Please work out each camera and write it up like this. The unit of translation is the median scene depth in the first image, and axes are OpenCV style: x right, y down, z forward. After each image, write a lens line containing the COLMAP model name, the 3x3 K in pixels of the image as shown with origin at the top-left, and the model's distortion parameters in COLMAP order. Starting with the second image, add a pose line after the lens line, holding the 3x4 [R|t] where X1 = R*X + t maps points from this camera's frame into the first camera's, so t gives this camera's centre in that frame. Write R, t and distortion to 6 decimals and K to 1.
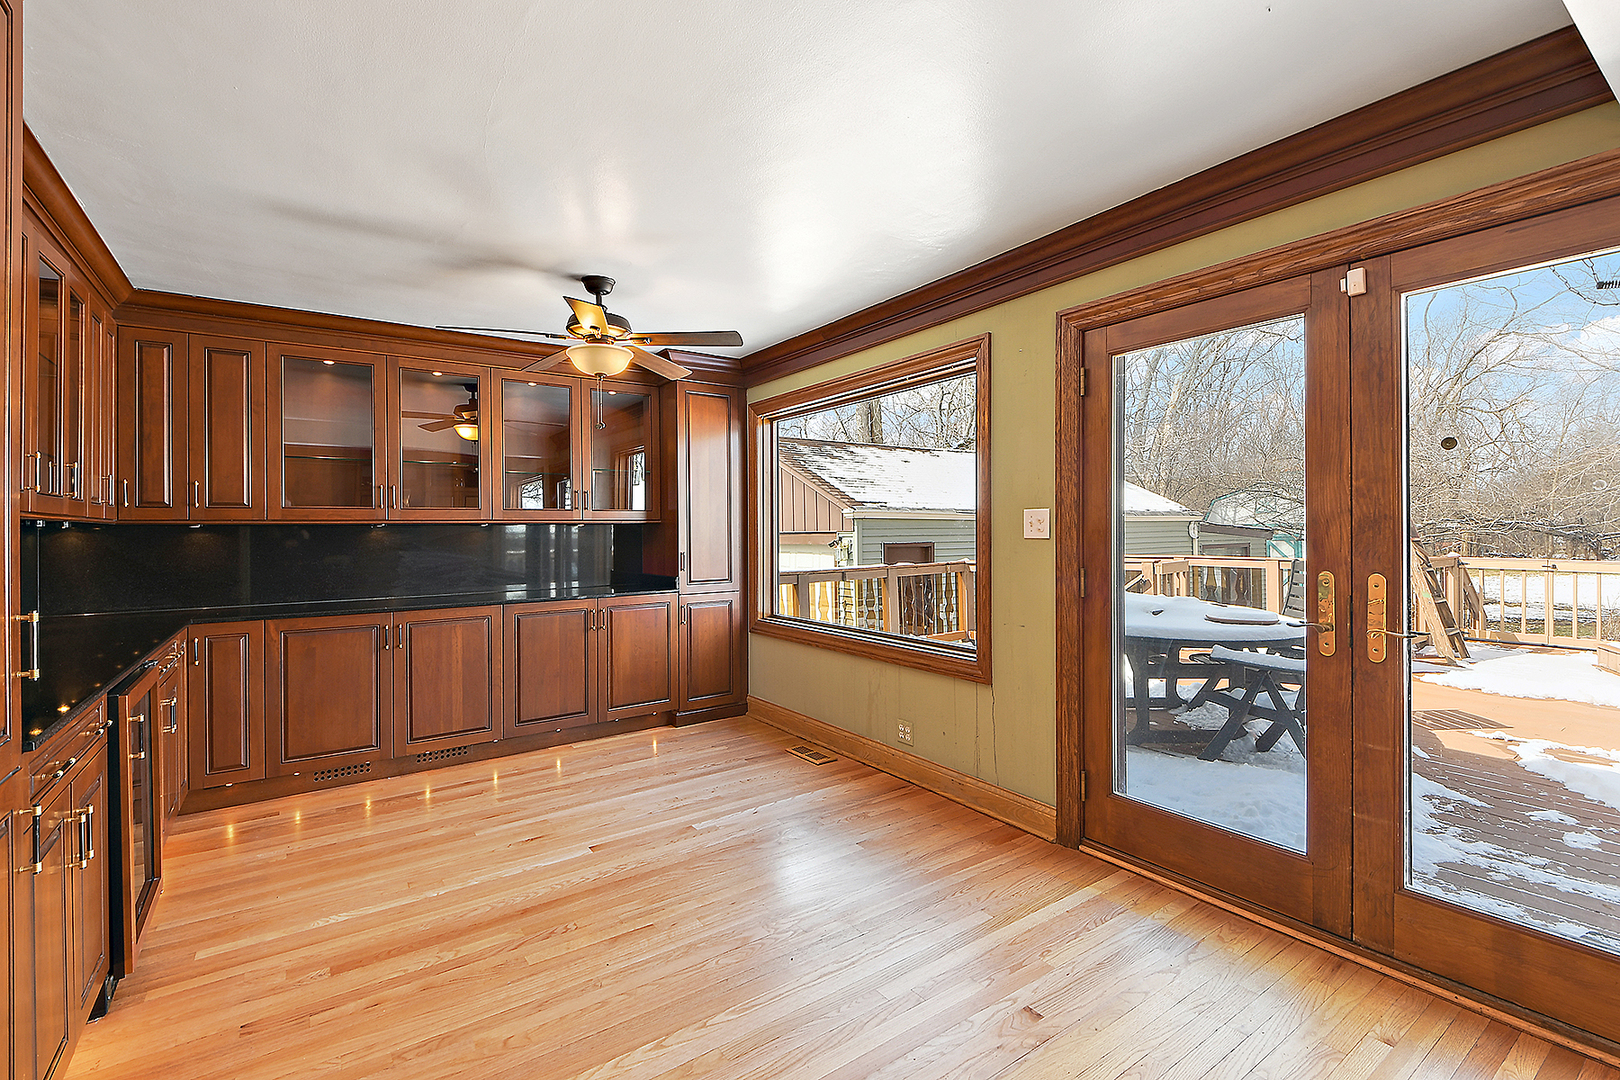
lens RADIAL K [[722.9, 0, 807.8], [0, 722.9, 525.6], [0, 0, 1]] dist [0.008446, -0.004079]
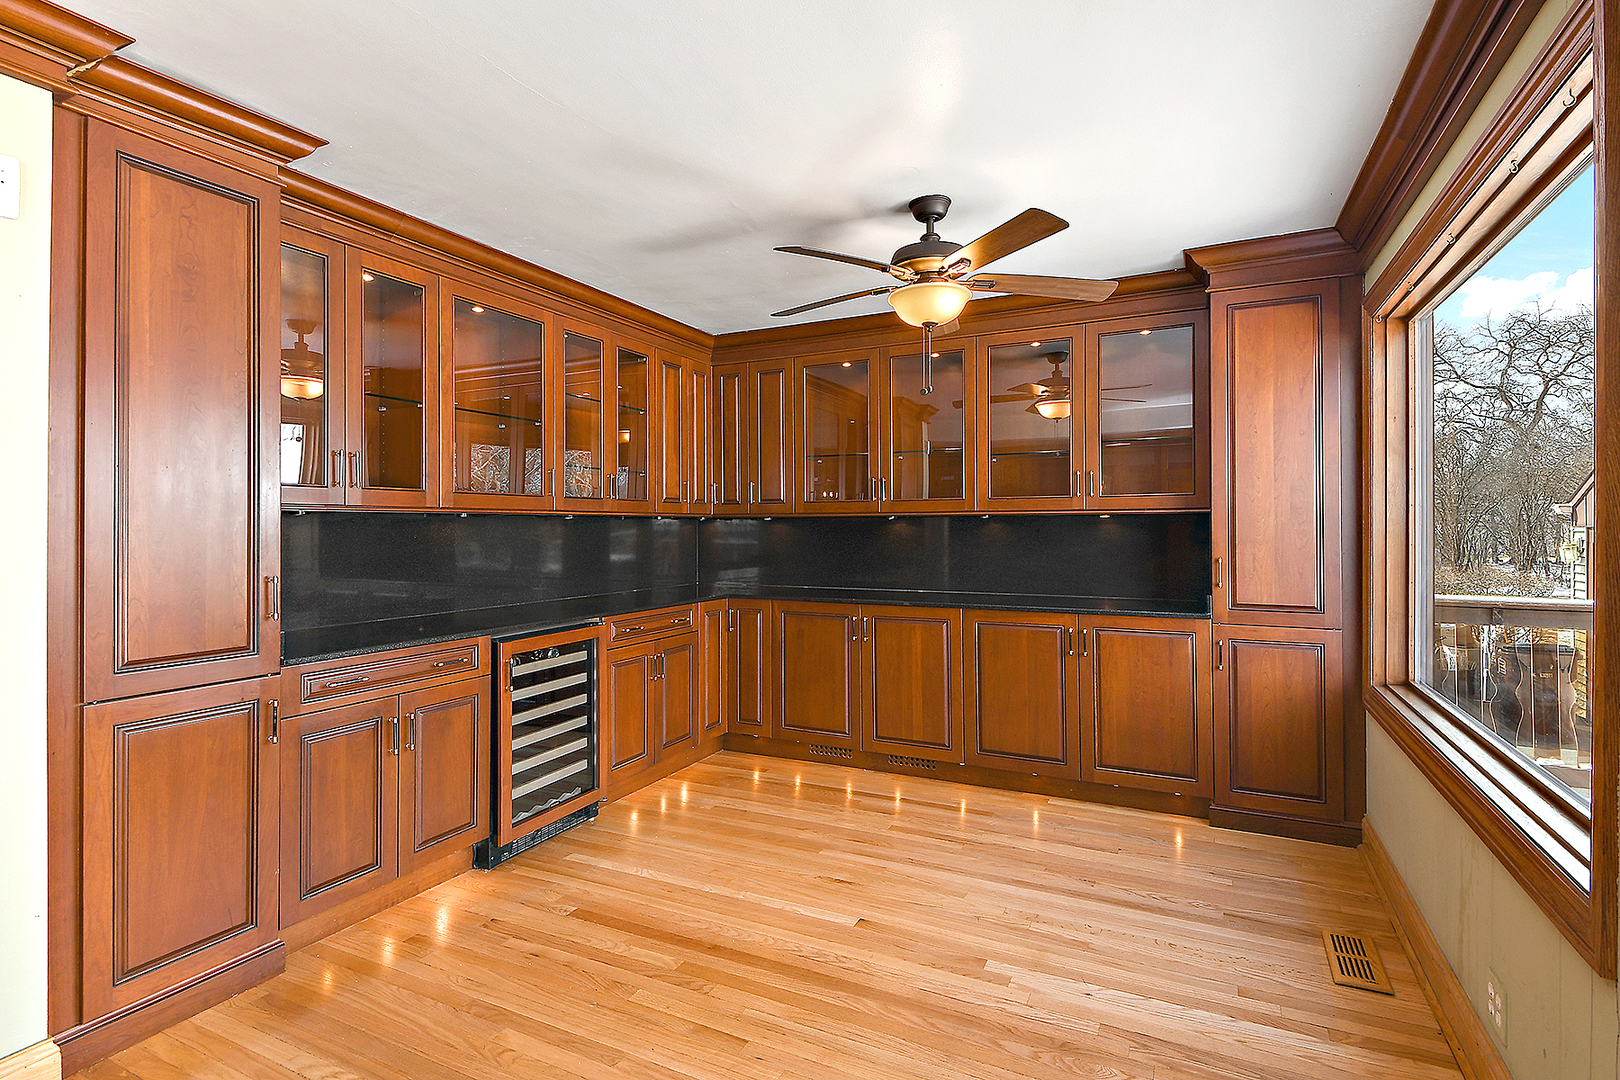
lens RADIAL K [[794.8, 0, 802.9], [0, 794.8, 519.0], [0, 0, 1]] dist [0.040524, -0.004145]
pose [[0.475578, 0.000277, -0.879673, 0.377395], [0.002784, 0.999994, 0.001820, -0.000902], [0.879669, -0.003315, 0.475575, 0.436586]]
